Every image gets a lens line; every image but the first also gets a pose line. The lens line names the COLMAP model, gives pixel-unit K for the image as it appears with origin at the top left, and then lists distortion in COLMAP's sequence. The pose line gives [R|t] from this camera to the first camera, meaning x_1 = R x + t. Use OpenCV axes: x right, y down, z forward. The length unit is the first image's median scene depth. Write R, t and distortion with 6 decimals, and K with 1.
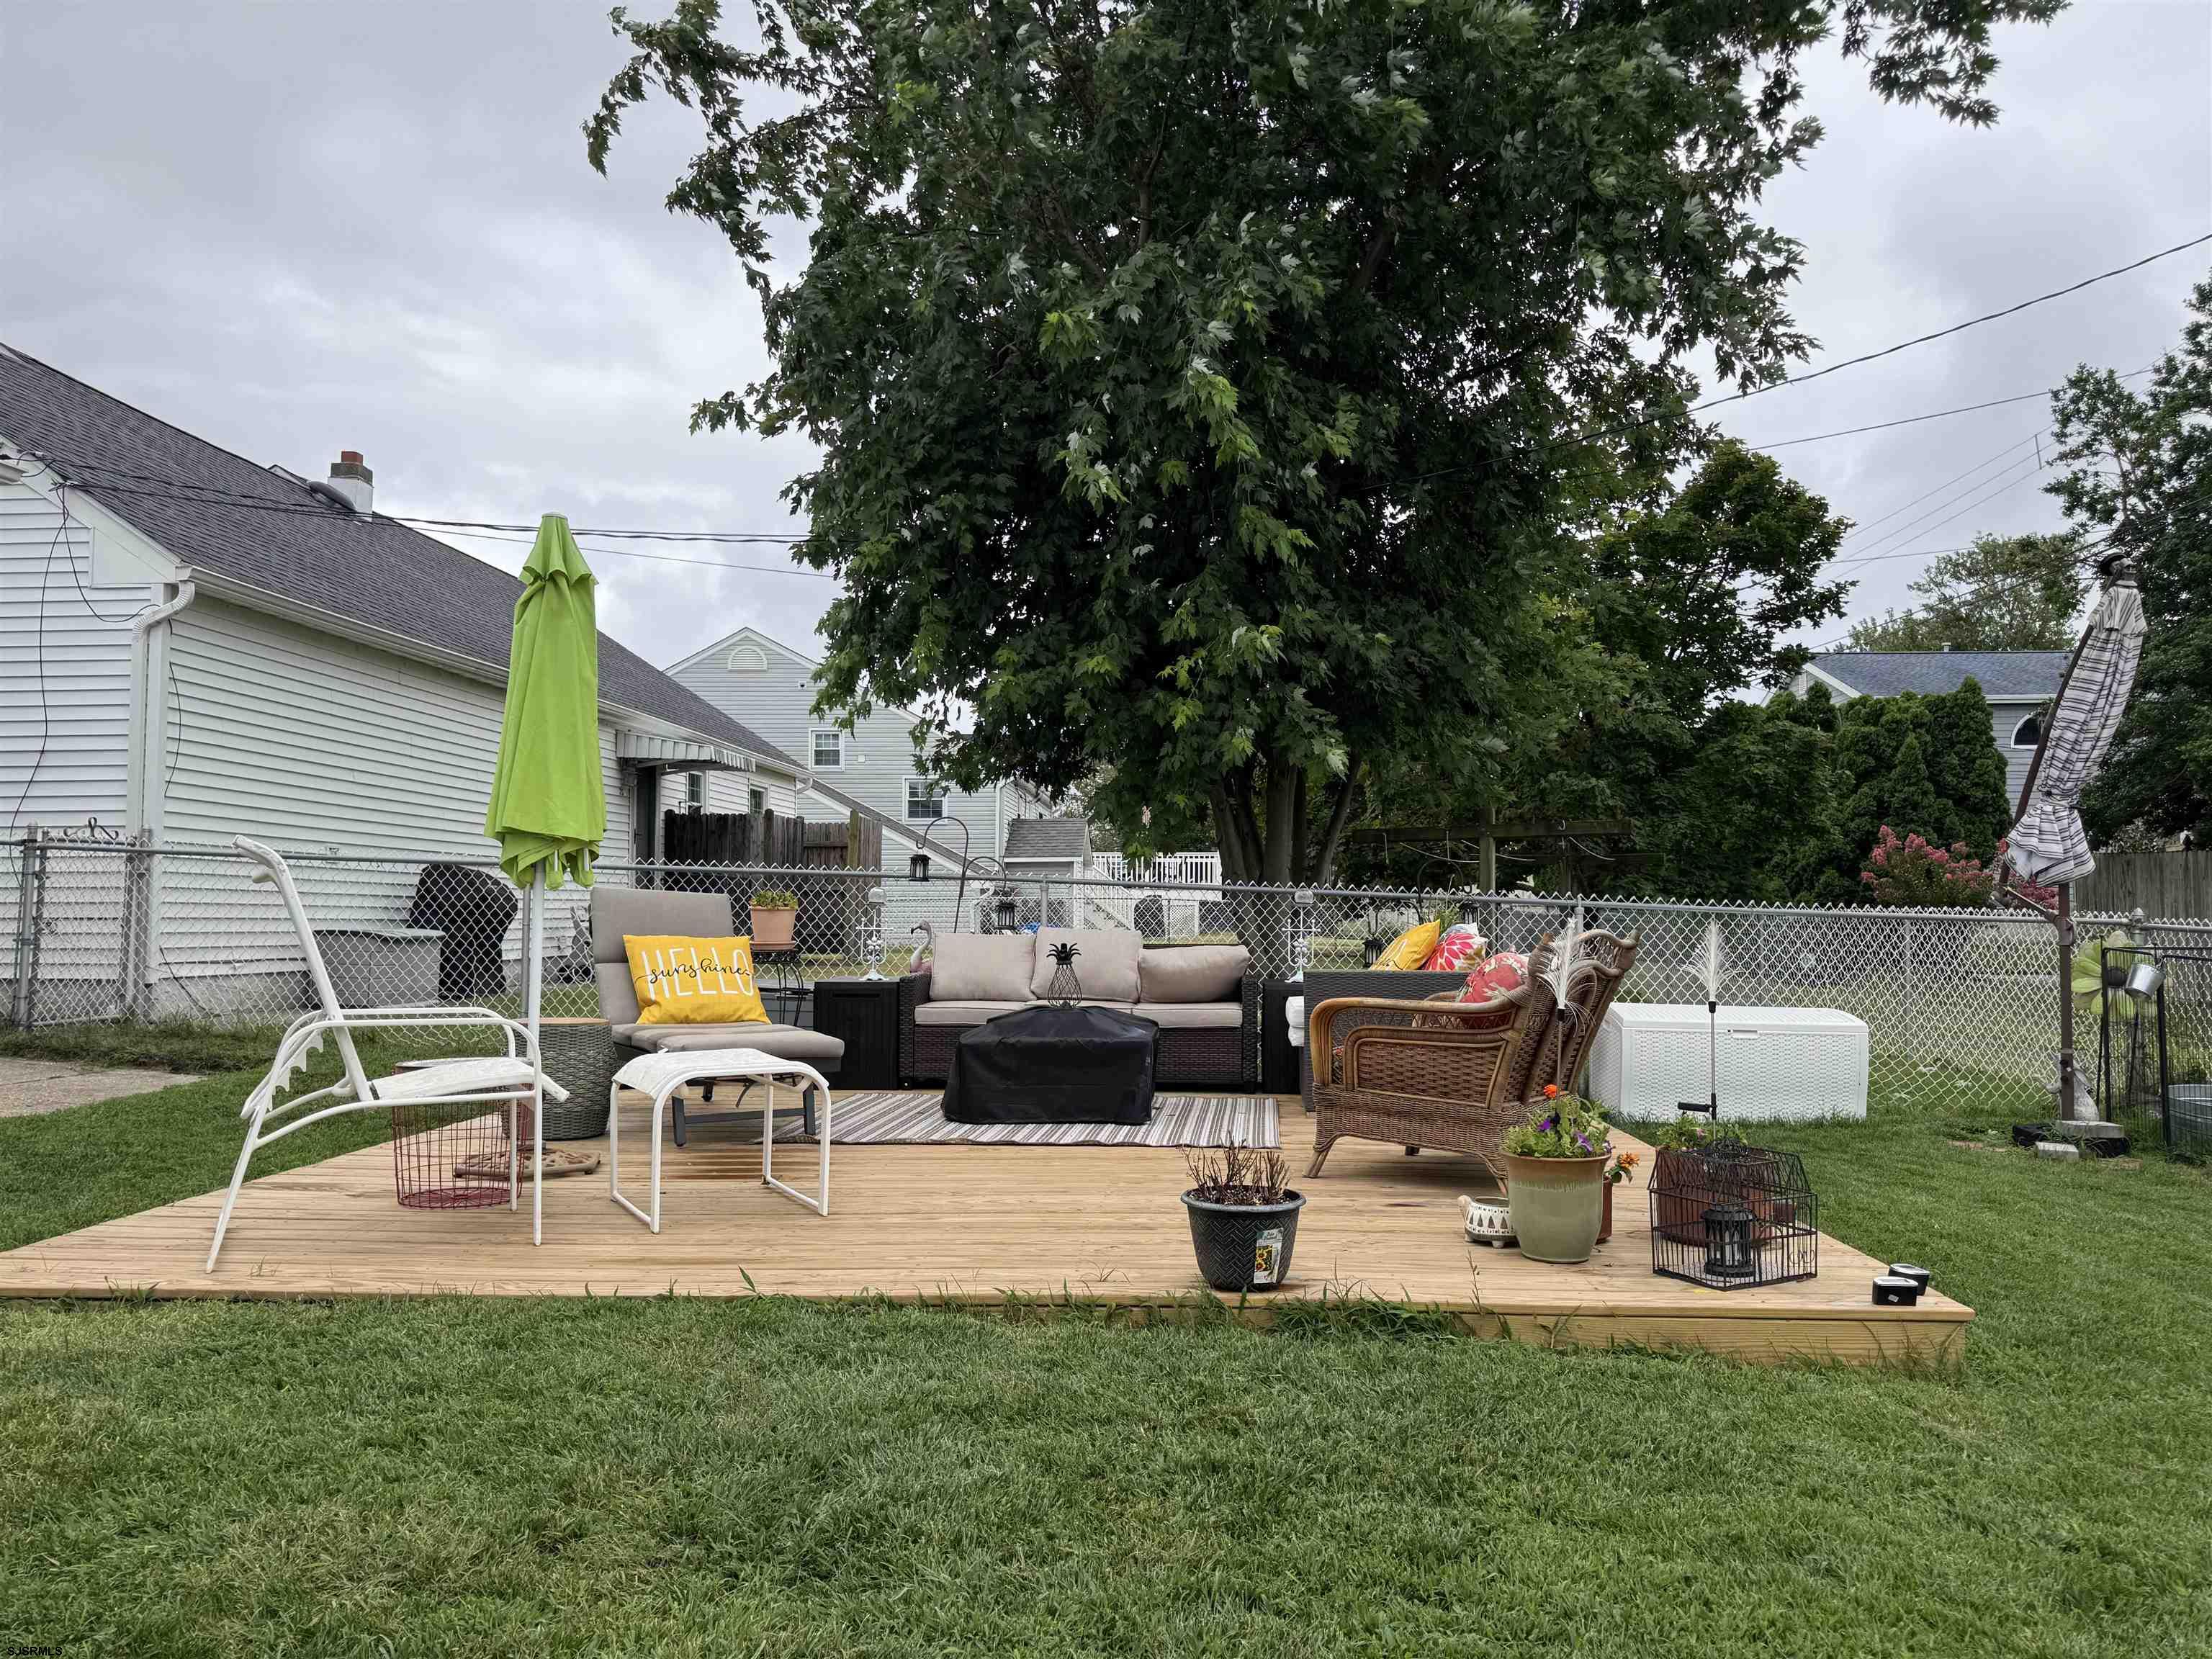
lens RADIAL K [[1493.5, 0, 1128.6], [0, 1493.5, 824.1], [0, 0, 1]] dist [0.094165, -0.106257]
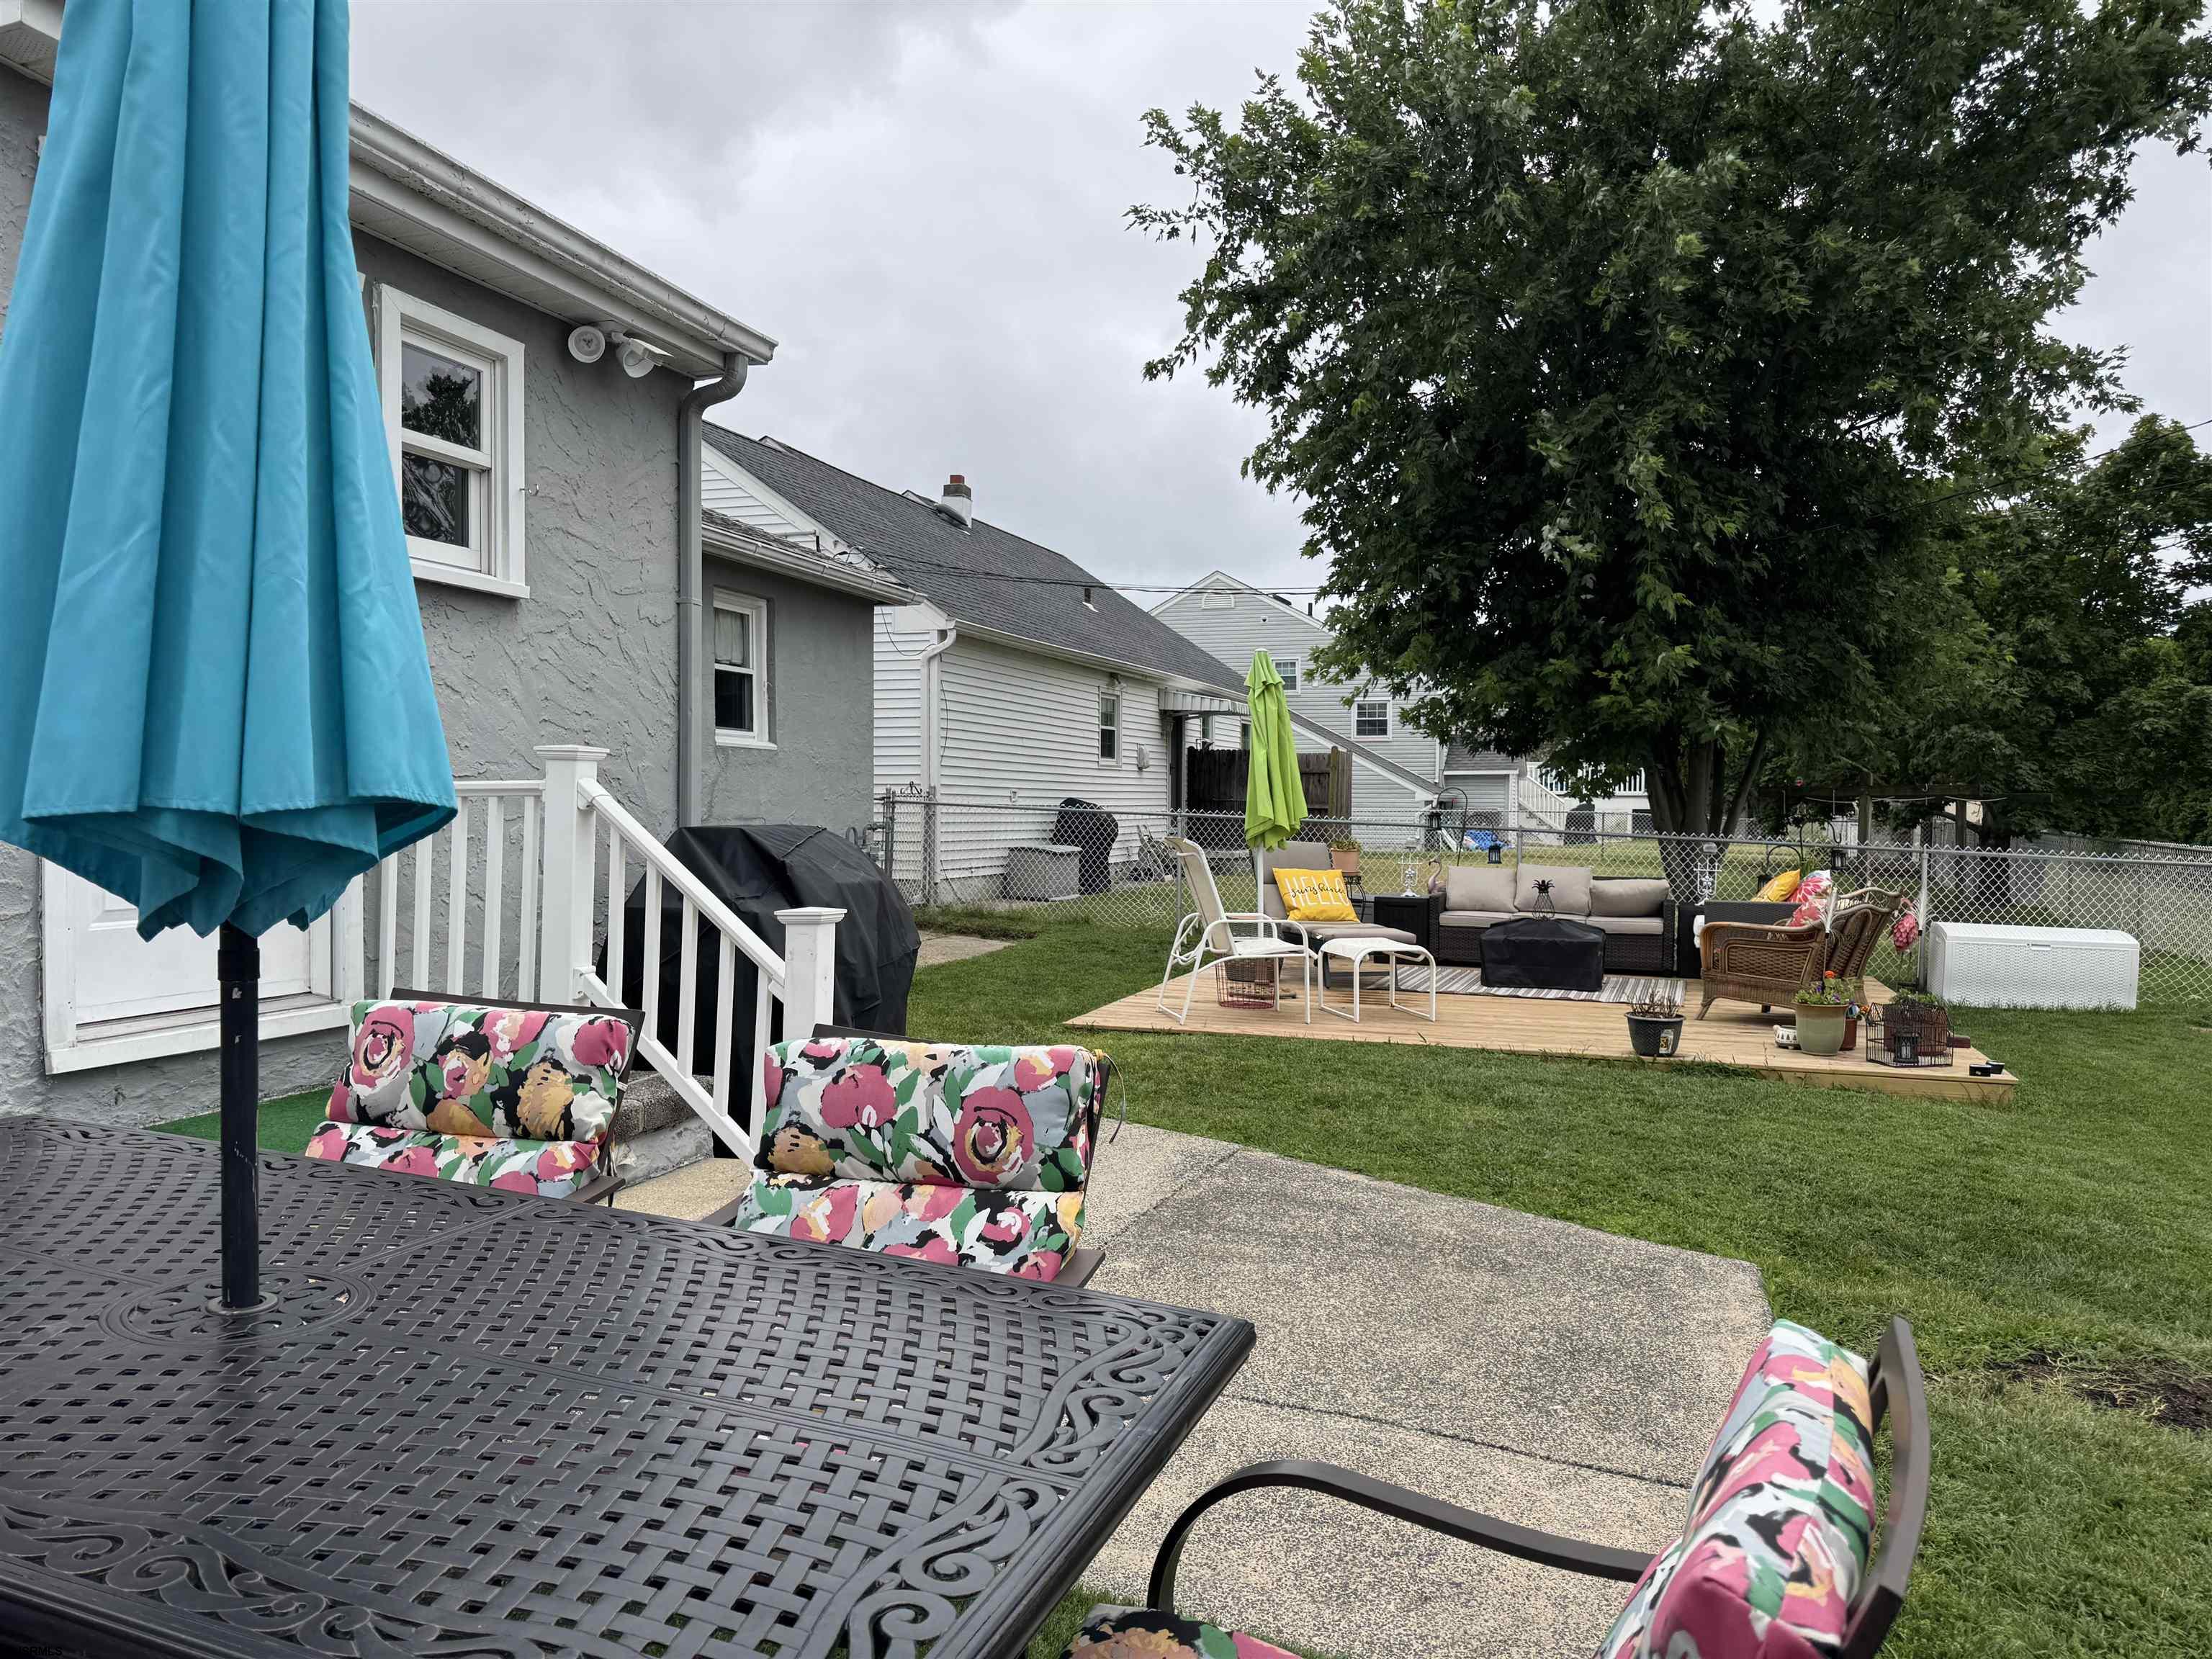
lens RADIAL K [[1493.5, 0, 1128.6], [0, 1493.5, 824.1], [0, 0, 1]] dist [0.094165, -0.106257]
pose [[0.962408, 0.008185, -0.271485, -0.031157], [0.011700, 0.997369, 0.071545, -0.091617], [0.271356, -0.072032, 0.959780, -0.610574]]
